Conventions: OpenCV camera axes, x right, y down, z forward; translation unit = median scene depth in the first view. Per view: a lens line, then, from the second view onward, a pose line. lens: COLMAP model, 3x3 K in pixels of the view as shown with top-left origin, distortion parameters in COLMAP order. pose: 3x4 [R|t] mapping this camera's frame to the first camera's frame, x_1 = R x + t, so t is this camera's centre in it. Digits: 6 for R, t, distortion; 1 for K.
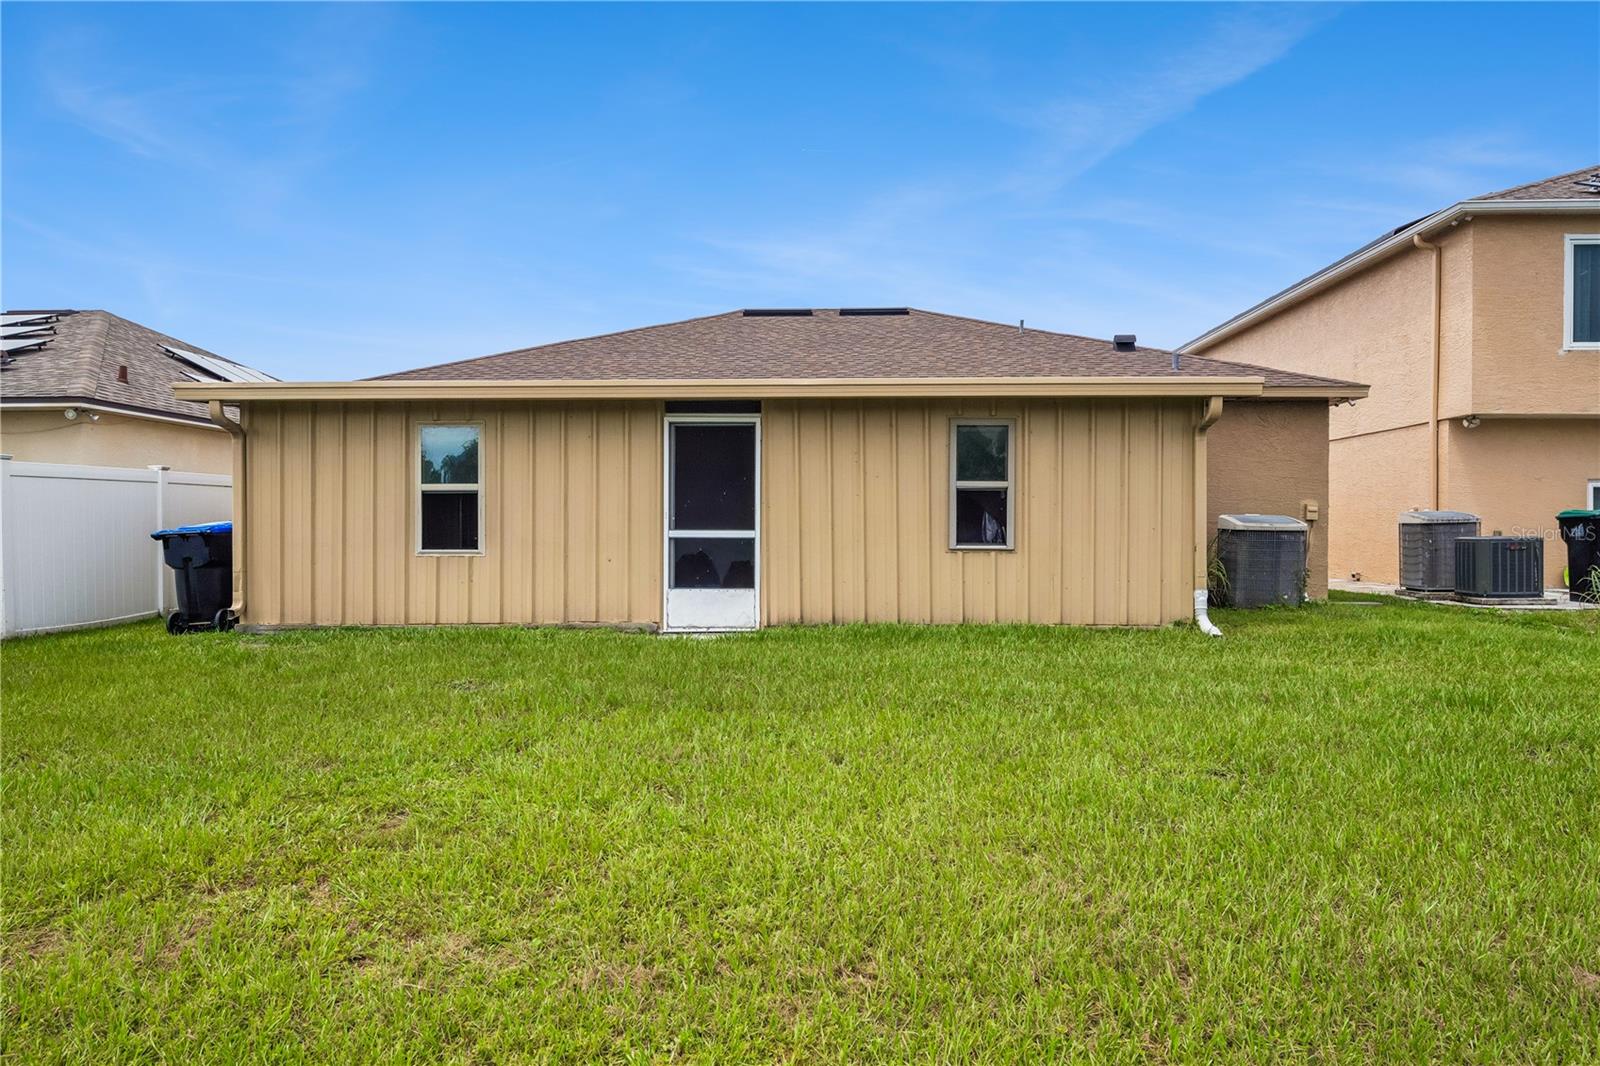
lens RADIAL K [[1058.6, 0, 798.7], [0, 1058.6, 538.5], [0, 0, 1]] dist [-0.011064, -0.001010]
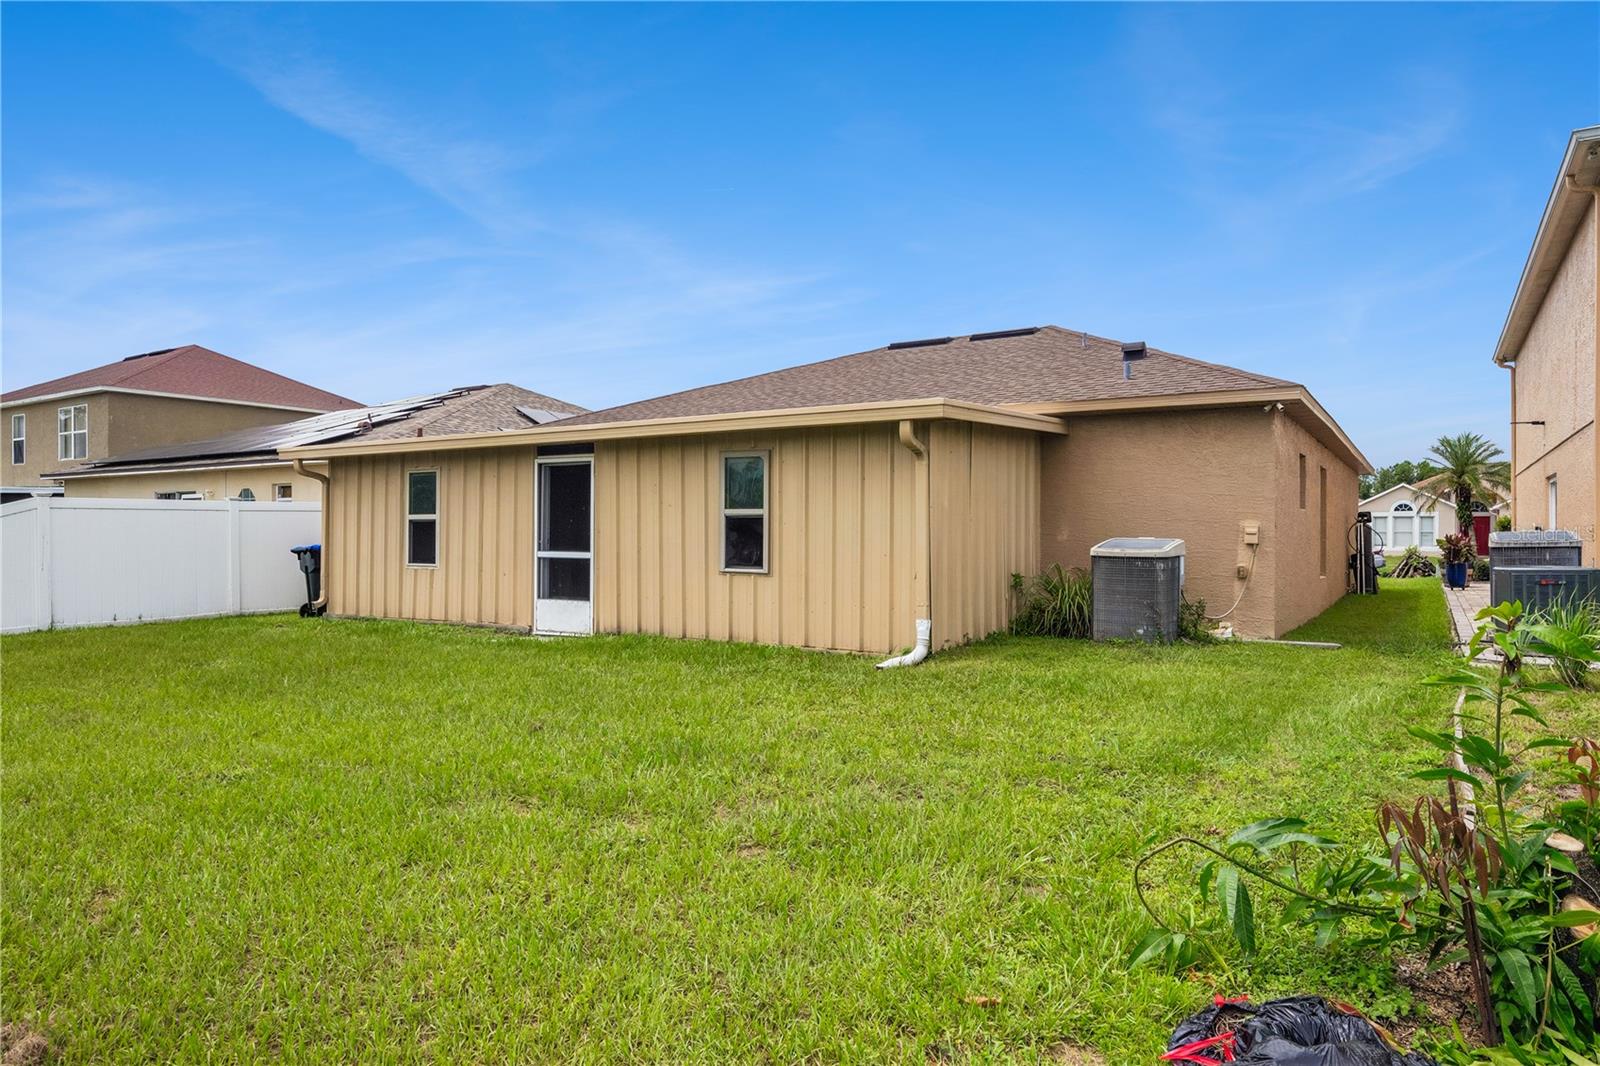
lens RADIAL K [[982.5, 0, 800.9], [0, 982.5, 522.9], [0, 0, 1]] dist [-0.000221, 0.000231]
pose [[0.872666, -0.003304, -0.488307, 0.698257], [-0.008735, 0.999711, -0.022375, -0.017757], [0.488240, 0.023791, 0.872385, 0.156150]]
